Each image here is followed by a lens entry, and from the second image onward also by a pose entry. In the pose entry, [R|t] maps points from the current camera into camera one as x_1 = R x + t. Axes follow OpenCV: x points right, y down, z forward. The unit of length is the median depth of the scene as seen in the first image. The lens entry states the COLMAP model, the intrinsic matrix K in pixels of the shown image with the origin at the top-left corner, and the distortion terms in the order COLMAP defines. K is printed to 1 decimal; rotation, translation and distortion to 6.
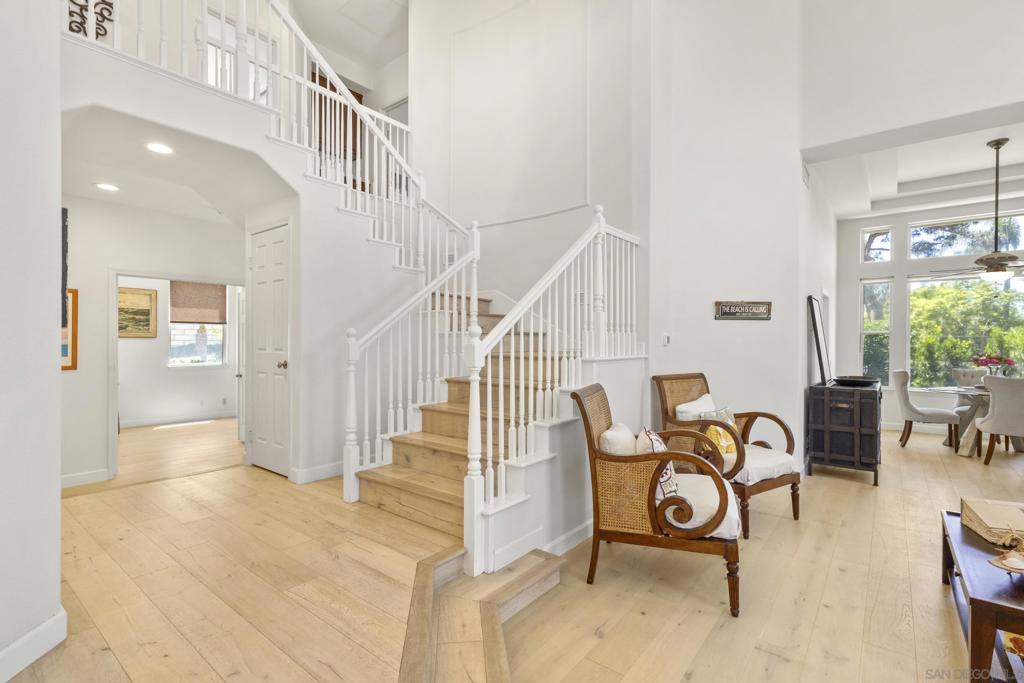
lens RADIAL K [[476.2, 0, 513.7], [0, 476.2, 344.6], [0, 0, 1]] dist [0.005594, 0.000396]
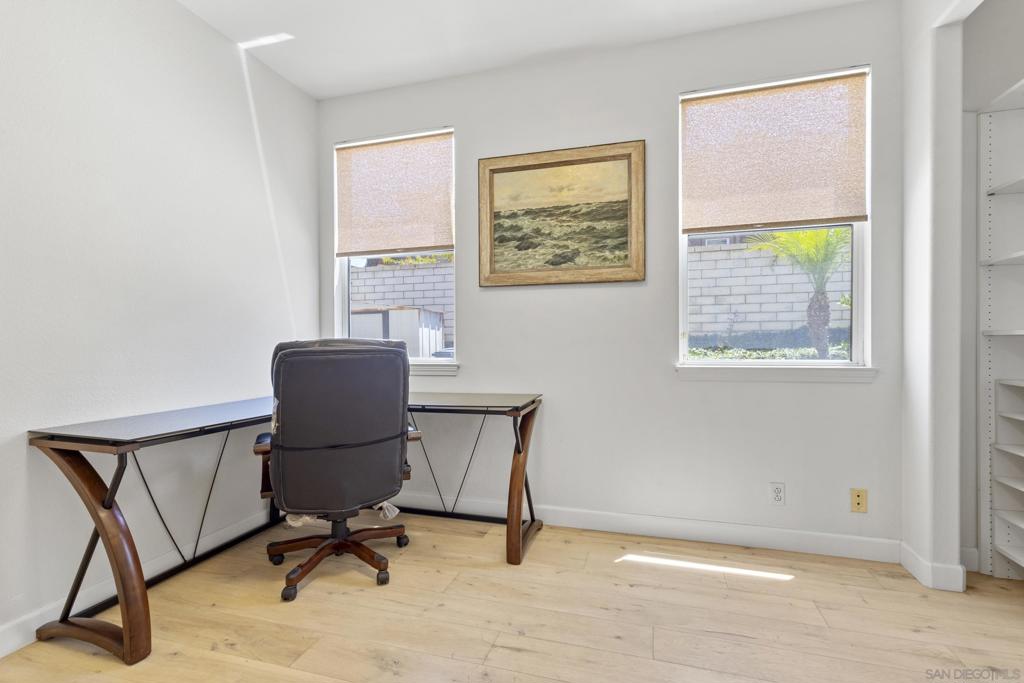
lens RADIAL K [[471.1, 0, 512.0], [0, 471.1, 341.5], [0, 0, 1]] dist [0.001538, 0.000419]
pose [[0.372558, -0.005215, -0.927994, -0.978121], [0.004547, 0.999982, -0.003794, 0.061836], [0.927998, -0.002806, 0.372575, 1.631063]]
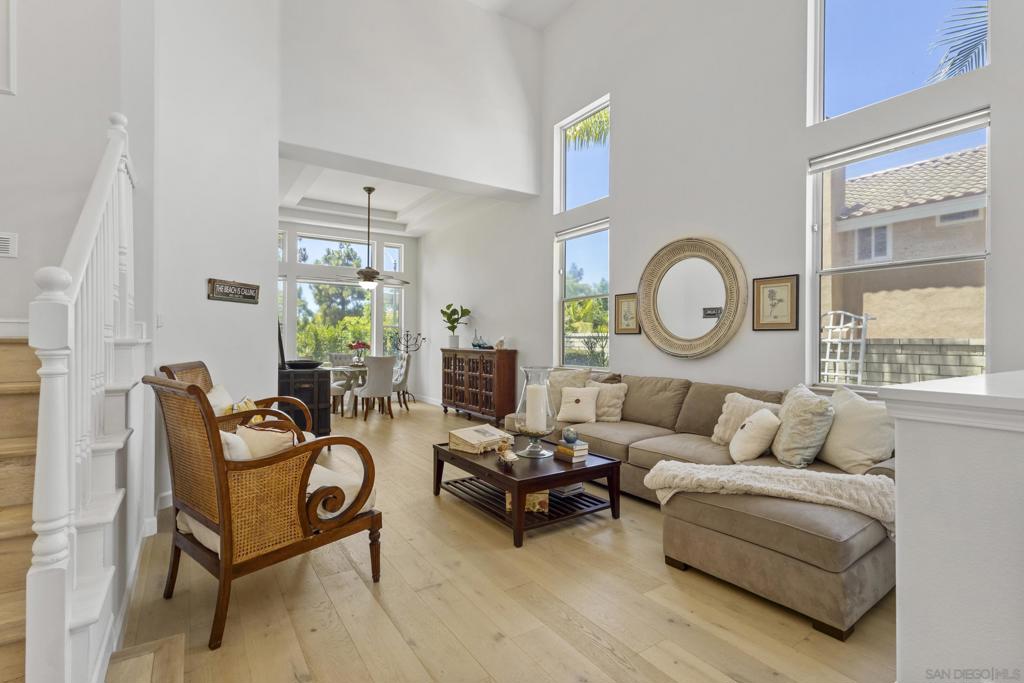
lens RADIAL K [[480.3, 0, 505.9], [0, 480.3, 340.9], [0, 0, 1]] dist [0.010379, 0.000198]
pose [[0.316543, -0.002491, 0.948575, -0.284229], [0.000820, 0.999997, 0.002353, 0.025884], [-0.948578, 0.000033, 0.316544, 0.254571]]
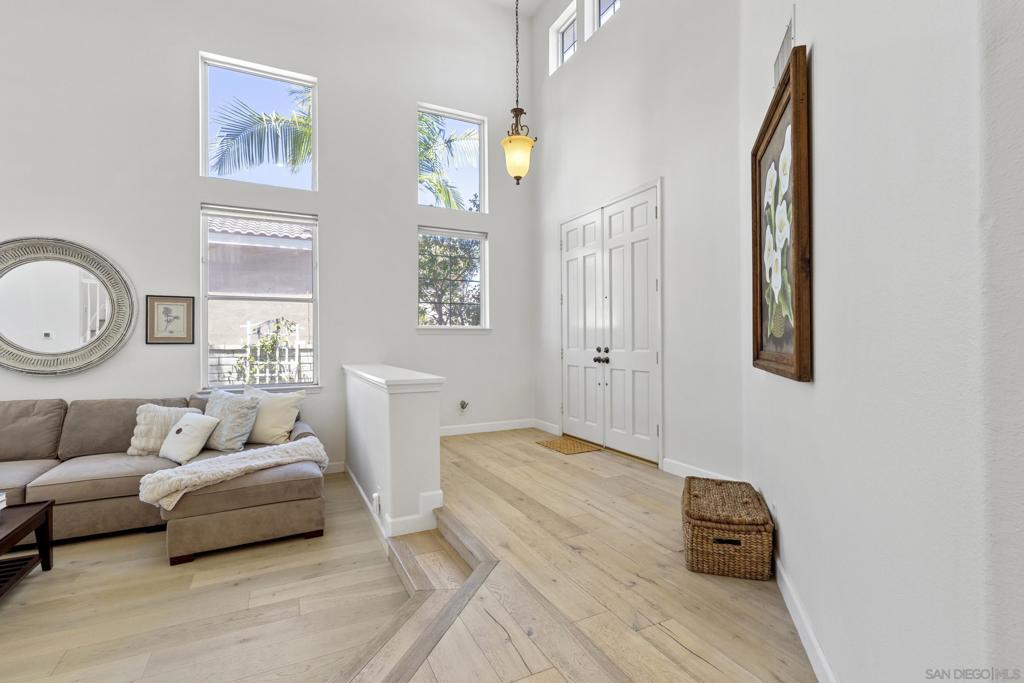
lens RADIAL K [[471.1, 0, 512.0], [0, 471.1, 341.5], [0, 0, 1]] dist [0.001538, 0.000419]
pose [[-0.904163, -0.000821, 0.427186, -0.348739], [0.001851, 0.999981, 0.005839, -0.004407], [-0.427183, 0.006070, -0.904145, 0.708619]]
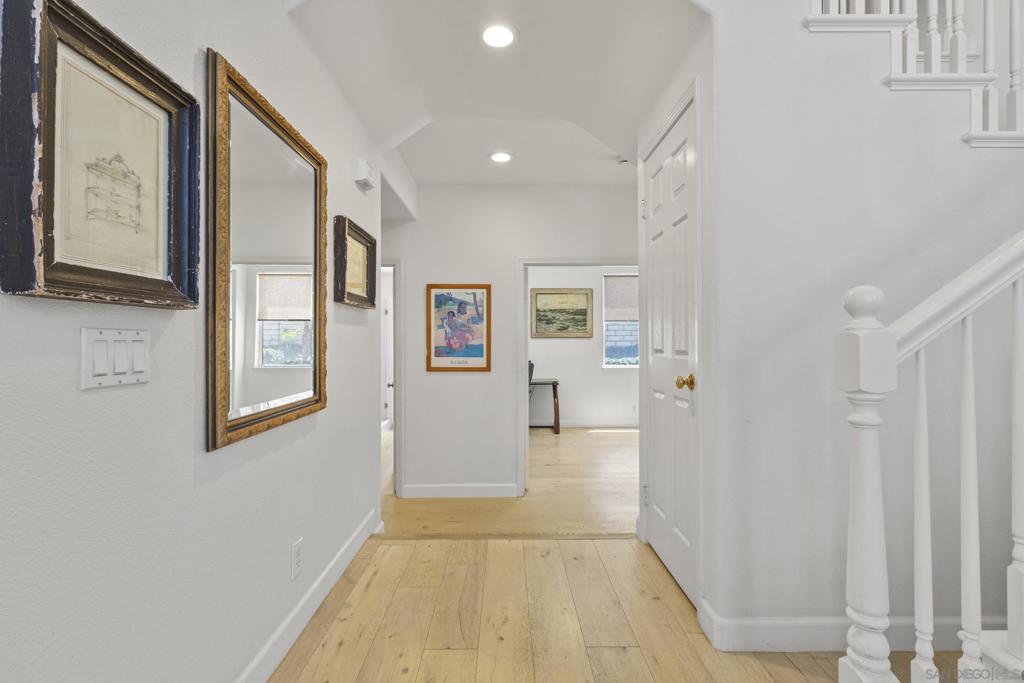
lens RADIAL K [[471.1, 0, 512.0], [0, 471.1, 341.5], [0, 0, 1]] dist [0.001538, 0.000419]
pose [[0.631642, -0.007324, -0.775225, -0.215223], [0.001344, 0.999964, -0.008352, 0.003243], [0.775259, 0.004234, 0.631630, 0.546113]]
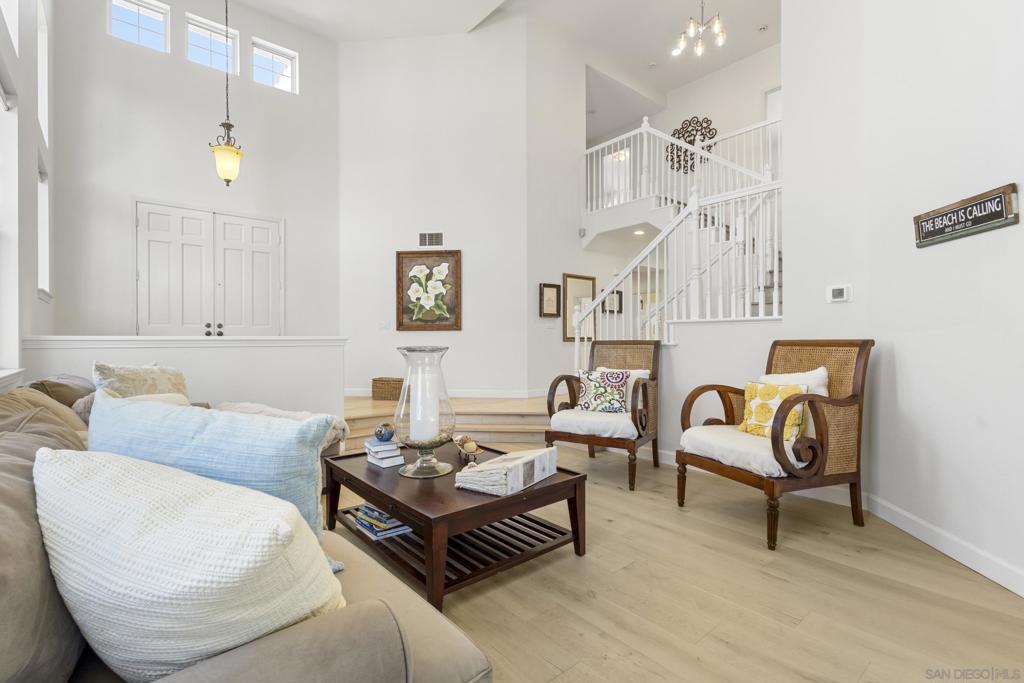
lens RADIAL K [[471.1, 0, 512.0], [0, 471.1, 341.5], [0, 0, 1]] dist [0.001538, 0.000419]
pose [[-0.201756, 0.001135, -0.979435, 1.304763], [-0.003195, 0.999993, 0.001817, 0.073222], [0.979431, 0.003496, -0.201751, 0.766925]]
